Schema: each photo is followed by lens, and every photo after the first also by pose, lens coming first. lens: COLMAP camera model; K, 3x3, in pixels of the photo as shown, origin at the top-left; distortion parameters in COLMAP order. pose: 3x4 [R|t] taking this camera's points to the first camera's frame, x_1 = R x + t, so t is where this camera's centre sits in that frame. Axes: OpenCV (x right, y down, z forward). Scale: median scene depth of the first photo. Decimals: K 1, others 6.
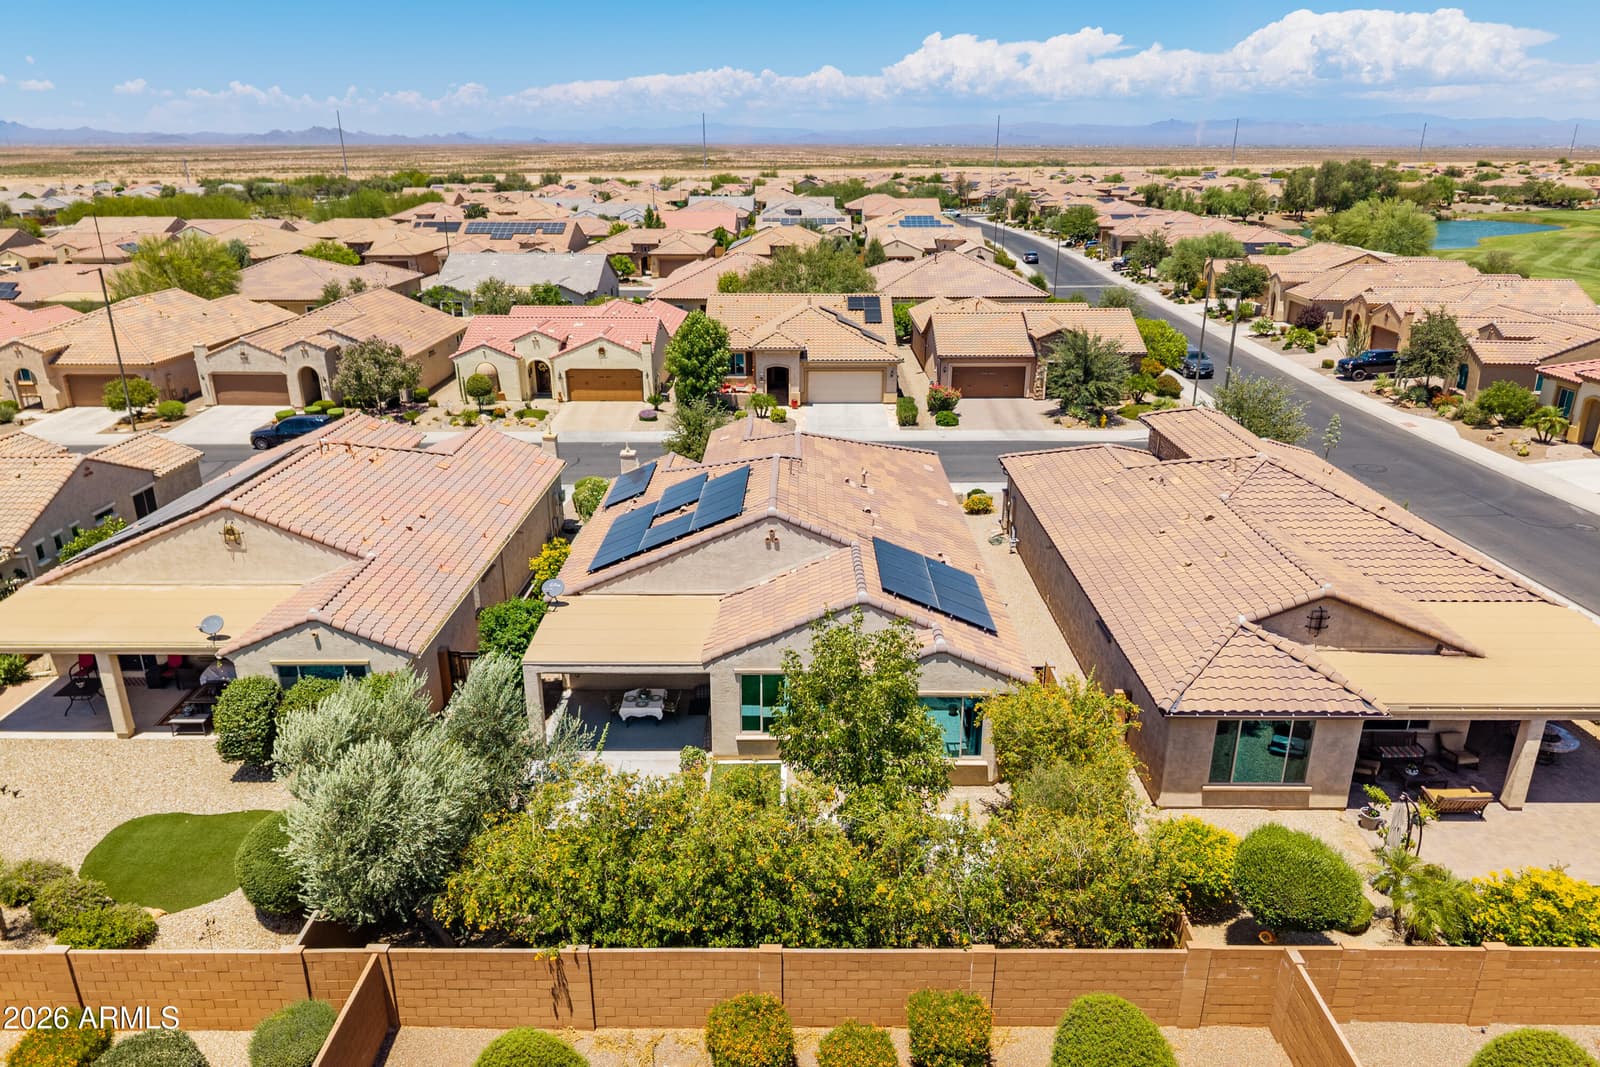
lens RADIAL K [[1060.5, 0, 804.3], [0, 1060.5, 532.2], [0, 0, 1]] dist [0.020419, -0.019004]
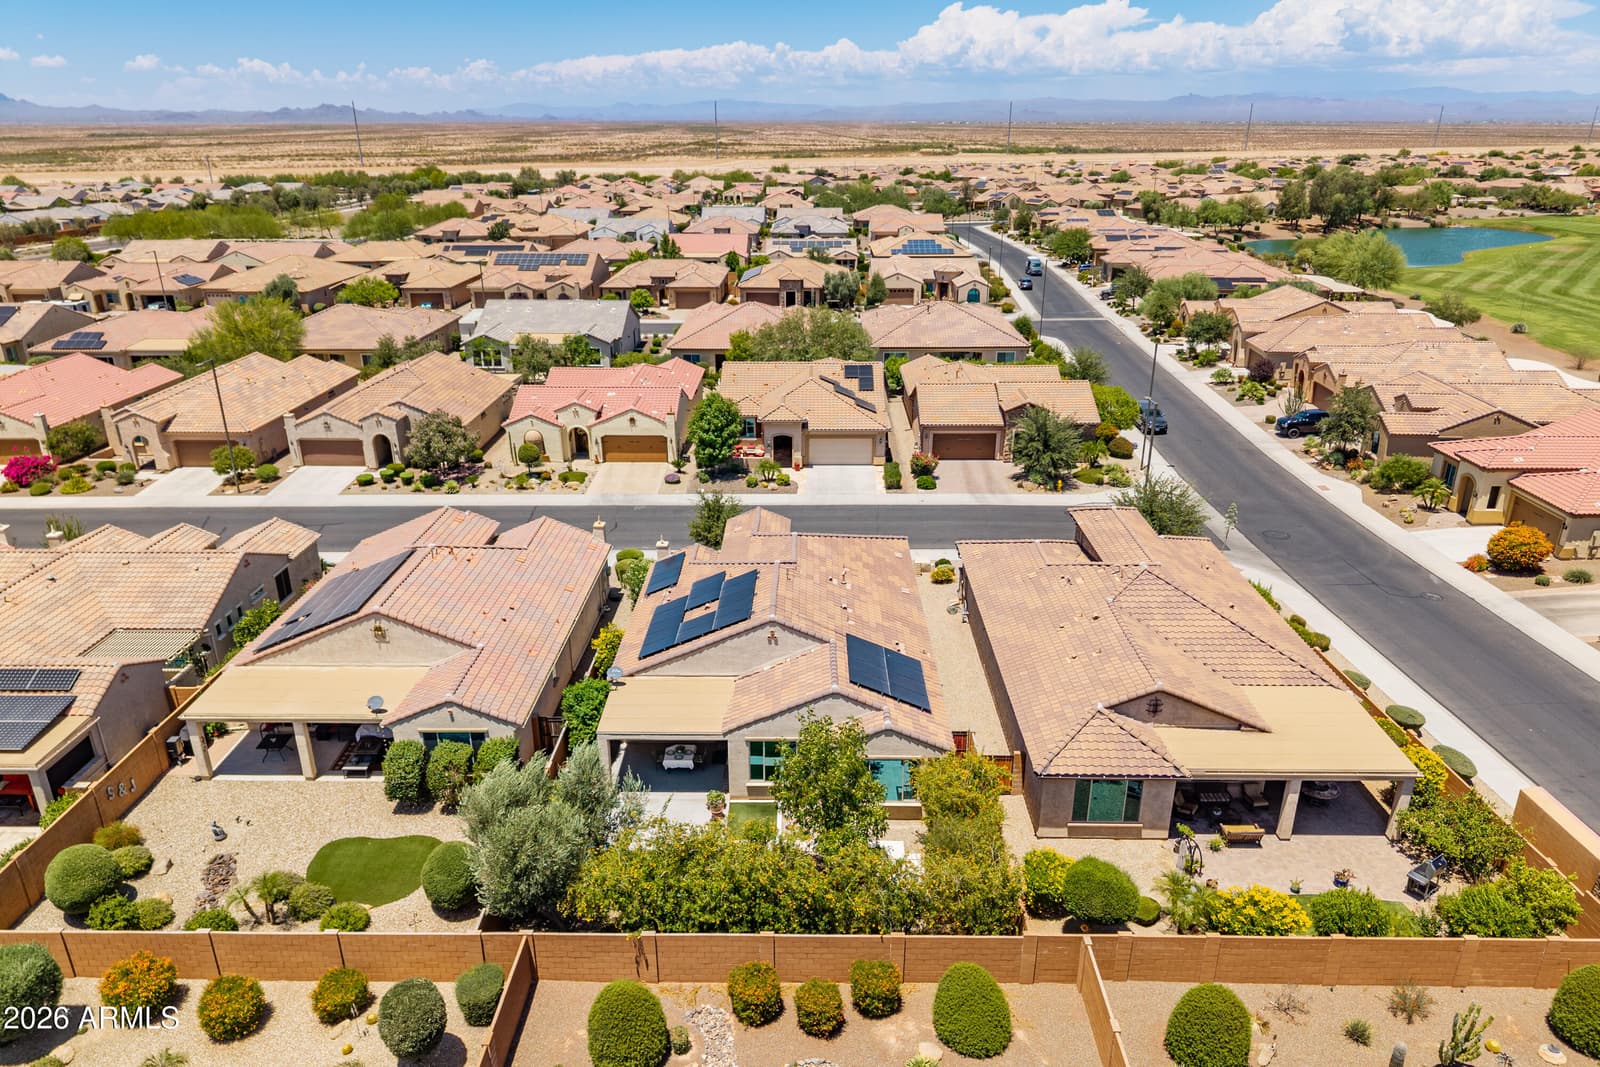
lens RADIAL K [[1060.5, 0, 812.0], [0, 1060.5, 545.0], [0, 0, 1]] dist [0.020419, -0.019004]
pose [[0.999984, 0.004905, -0.002944, 0.011526], [-0.004814, 0.999538, 0.030013, -0.074289], [0.003090, -0.029999, 0.999545, -0.178913]]
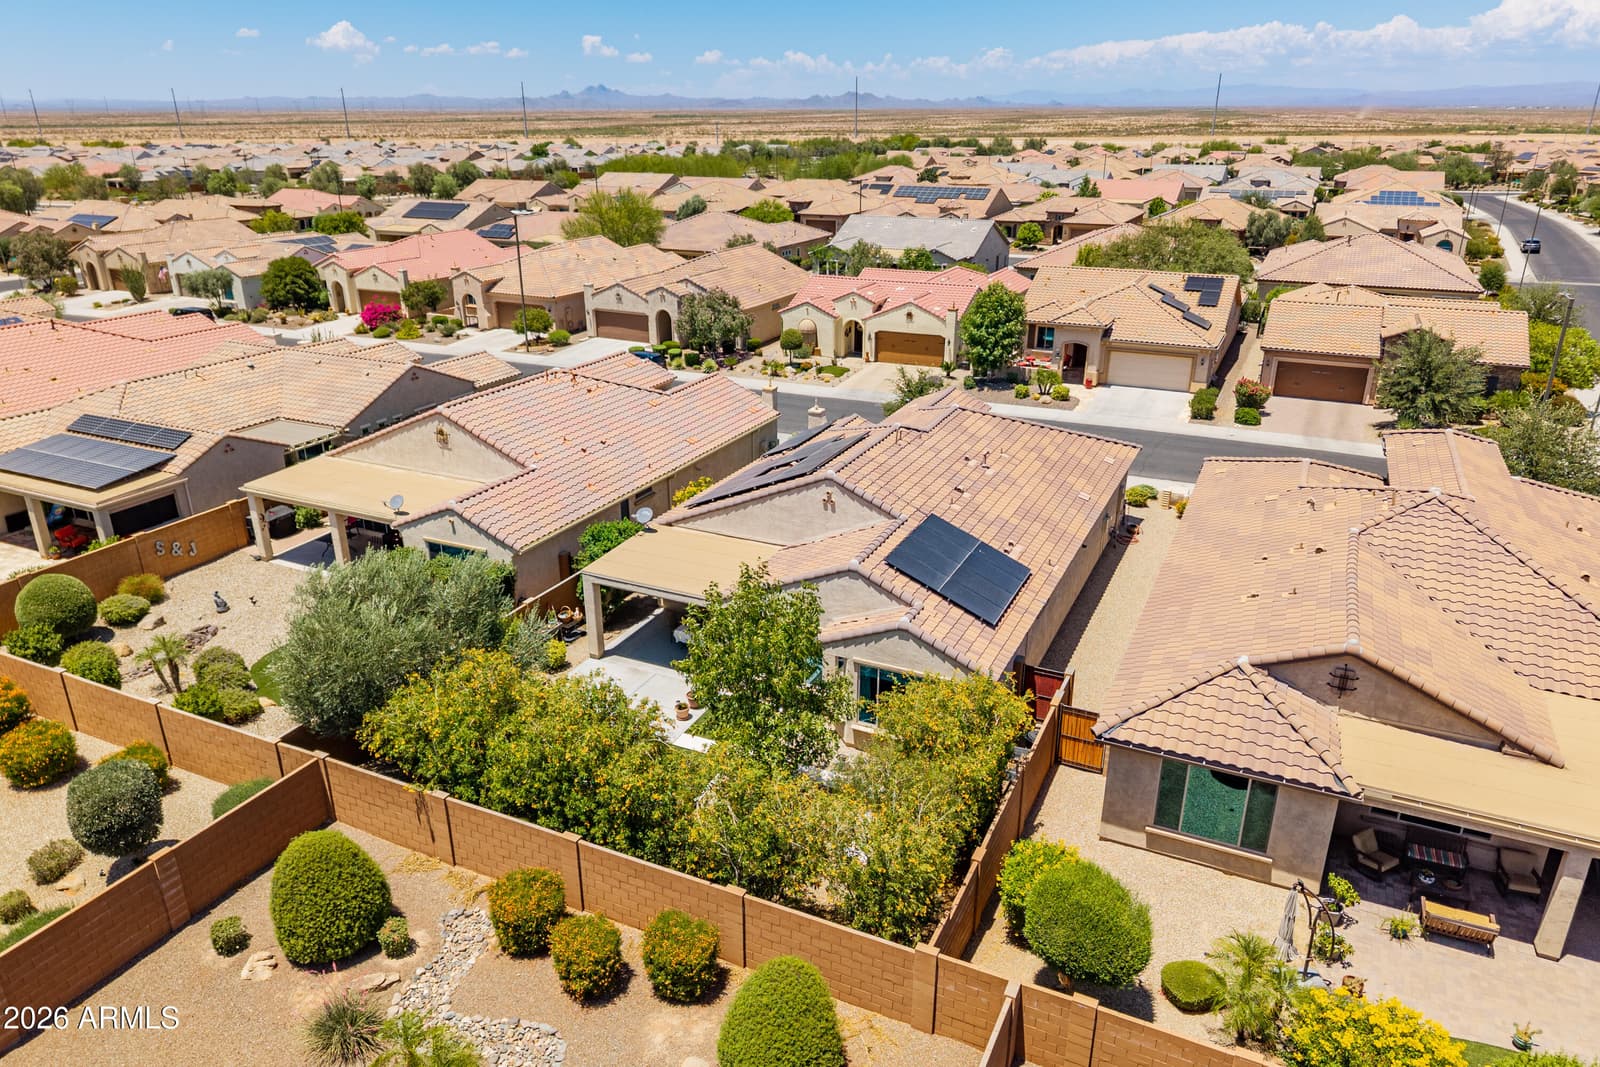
lens RADIAL K [[1060.5, 0, 820.2], [0, 1060.5, 534.1], [0, 0, 1]] dist [0.020419, -0.019004]
pose [[0.907050, 0.155720, -0.391166, 0.178772], [-0.143304, 0.987801, 0.060937, -0.010998], [0.395883, 0.000783, 0.918301, 0.017206]]
